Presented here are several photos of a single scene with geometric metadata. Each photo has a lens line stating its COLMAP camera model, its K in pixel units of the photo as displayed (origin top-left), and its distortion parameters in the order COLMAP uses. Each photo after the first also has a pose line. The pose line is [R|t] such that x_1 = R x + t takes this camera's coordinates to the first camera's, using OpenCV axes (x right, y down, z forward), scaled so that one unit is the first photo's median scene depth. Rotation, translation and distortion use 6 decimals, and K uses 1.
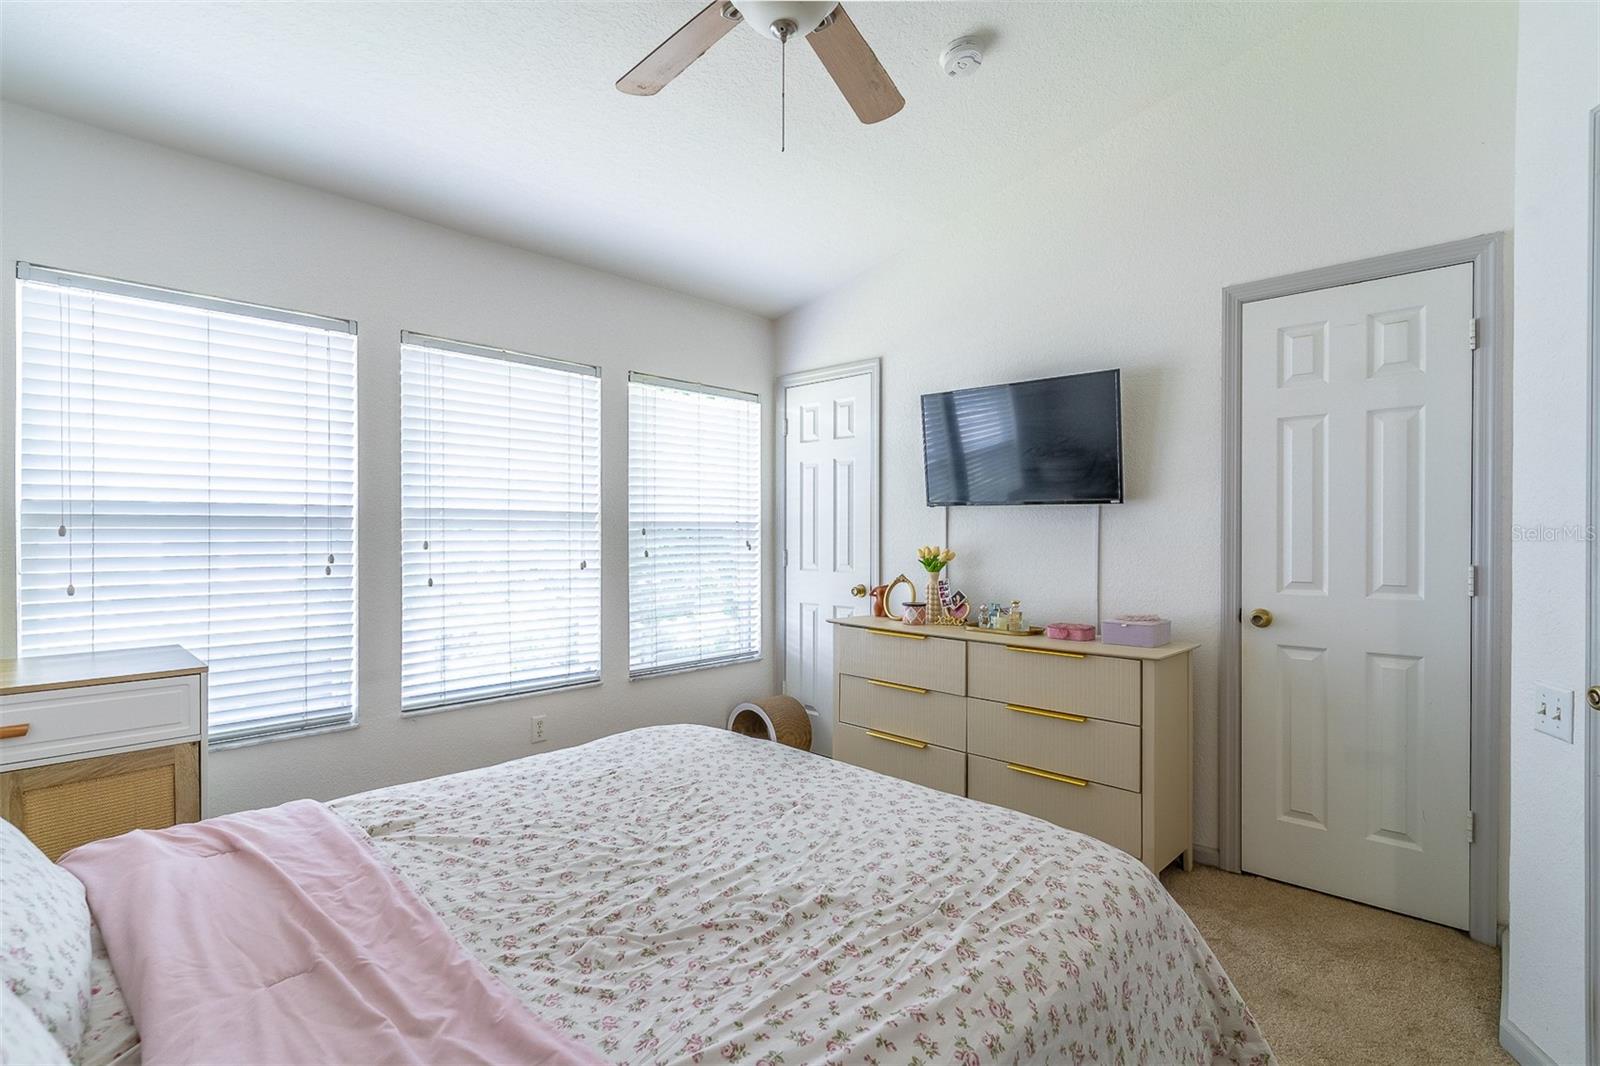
lens RADIAL K [[763.8, 0, 796.4], [0, 763.8, 535.7], [0, 0, 1]] dist [0.001299, -0.000876]
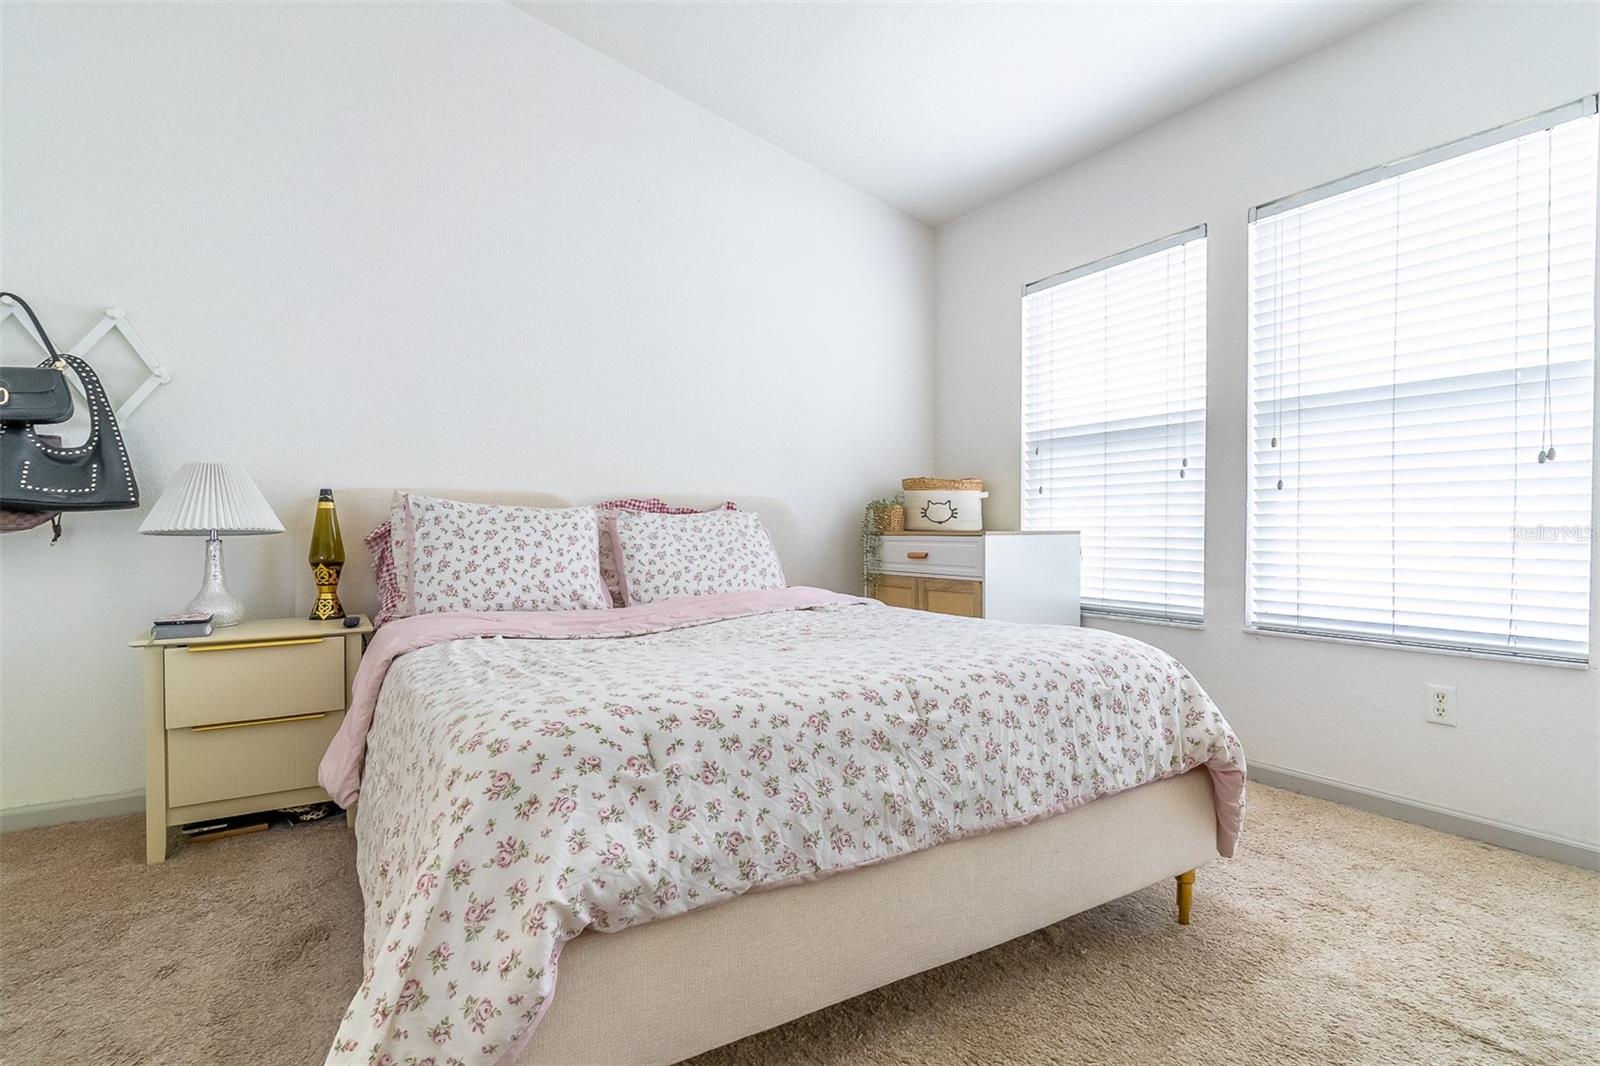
lens RADIAL K [[763.8, 0, 796.4], [0, 763.8, 535.7], [0, 0, 1]] dist [0.001299, -0.000876]
pose [[-0.241818, 0.010005, -0.970270, 0.521667], [-0.007073, 0.999902, 0.012073, 0.118732], [0.970296, 0.009782, -0.241723, 0.722339]]
